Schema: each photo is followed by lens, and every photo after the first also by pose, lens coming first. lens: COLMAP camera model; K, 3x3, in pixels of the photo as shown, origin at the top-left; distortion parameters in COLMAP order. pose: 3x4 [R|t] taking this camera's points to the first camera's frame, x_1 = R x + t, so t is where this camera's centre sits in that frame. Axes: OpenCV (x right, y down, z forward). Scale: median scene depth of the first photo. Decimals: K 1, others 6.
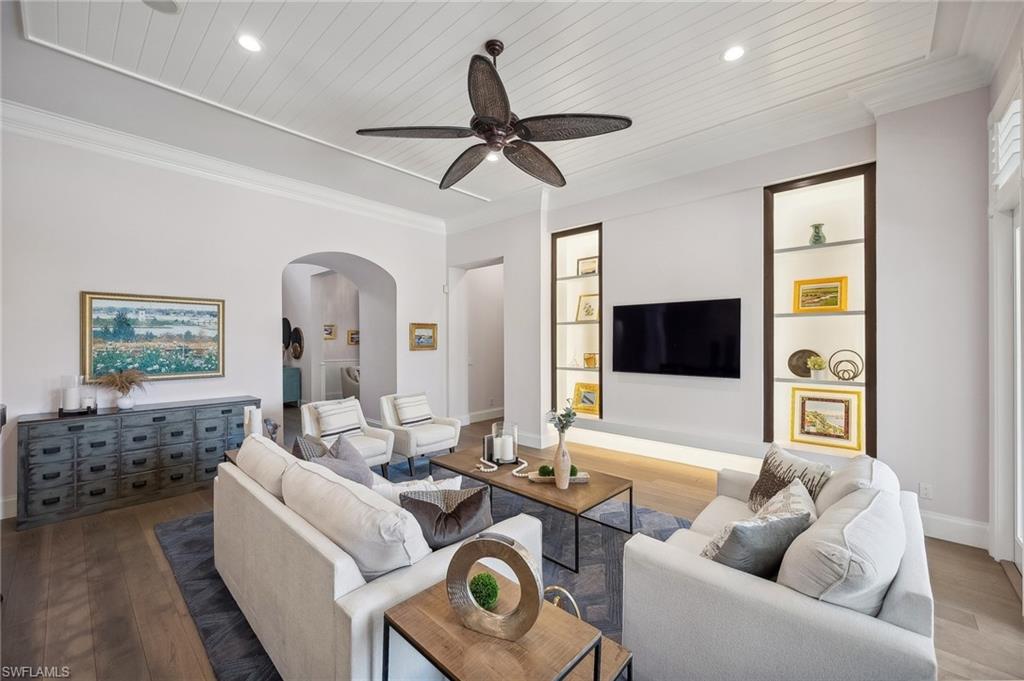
lens RADIAL K [[407.3, 0, 517.5], [0, 407.3, 338.8], [0, 0, 1]] dist [-0.002689, 0.000218]
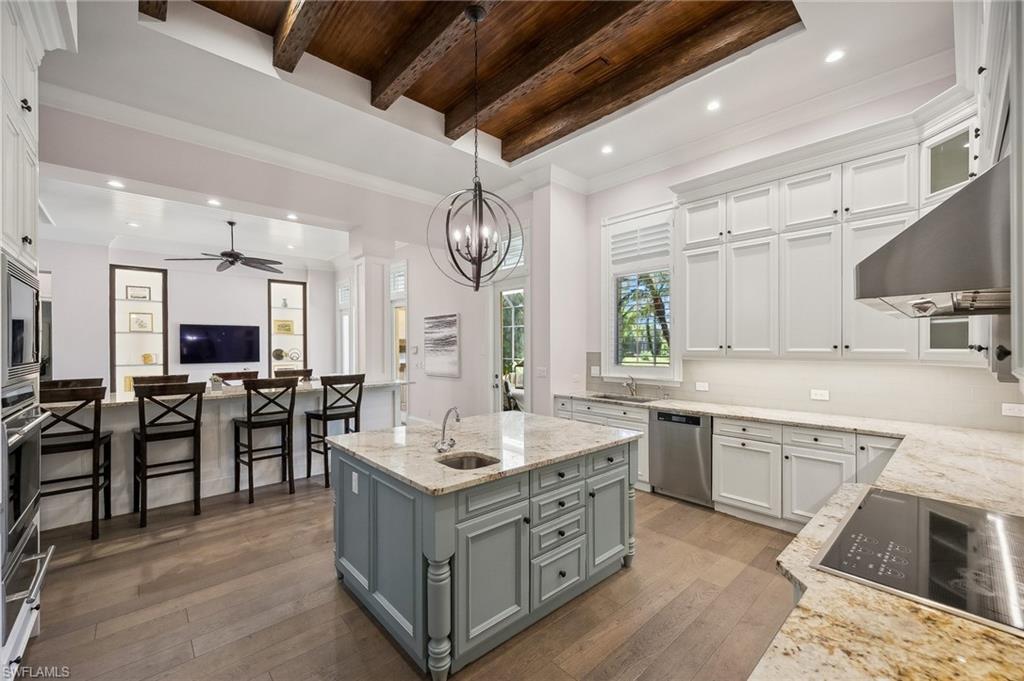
lens RADIAL K [[407.3, 0, 508.8], [0, 407.3, 349.1], [0, 0, 1]] dist [-0.002689, 0.000218]
pose [[0.089741, -0.005043, 0.995952, -1.588354], [0.002124, 0.999986, 0.004872, 0.018564], [-0.995963, 0.001678, 0.089750, -0.579820]]
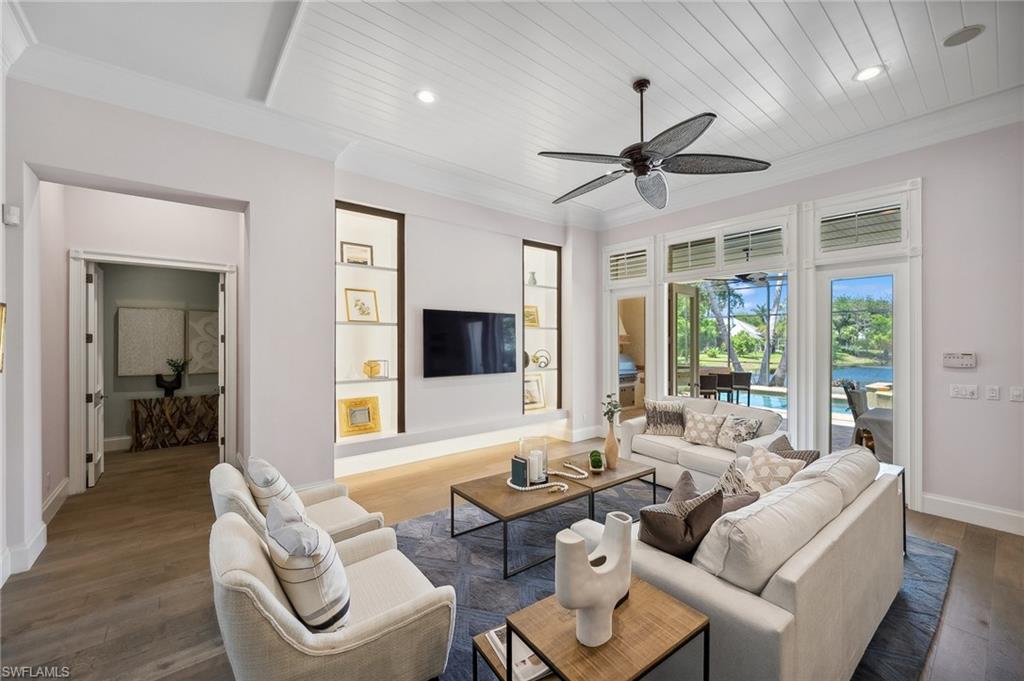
lens RADIAL K [[407.3, 0, 516.5], [0, 407.3, 342.0], [0, 0, 1]] dist [-0.002689, 0.000218]
pose [[0.149228, -0.000249, 0.988803, -0.829412], [-0.003961, 0.999992, 0.000849, -0.006217], [-0.988795, -0.004043, 0.149226, 0.801036]]
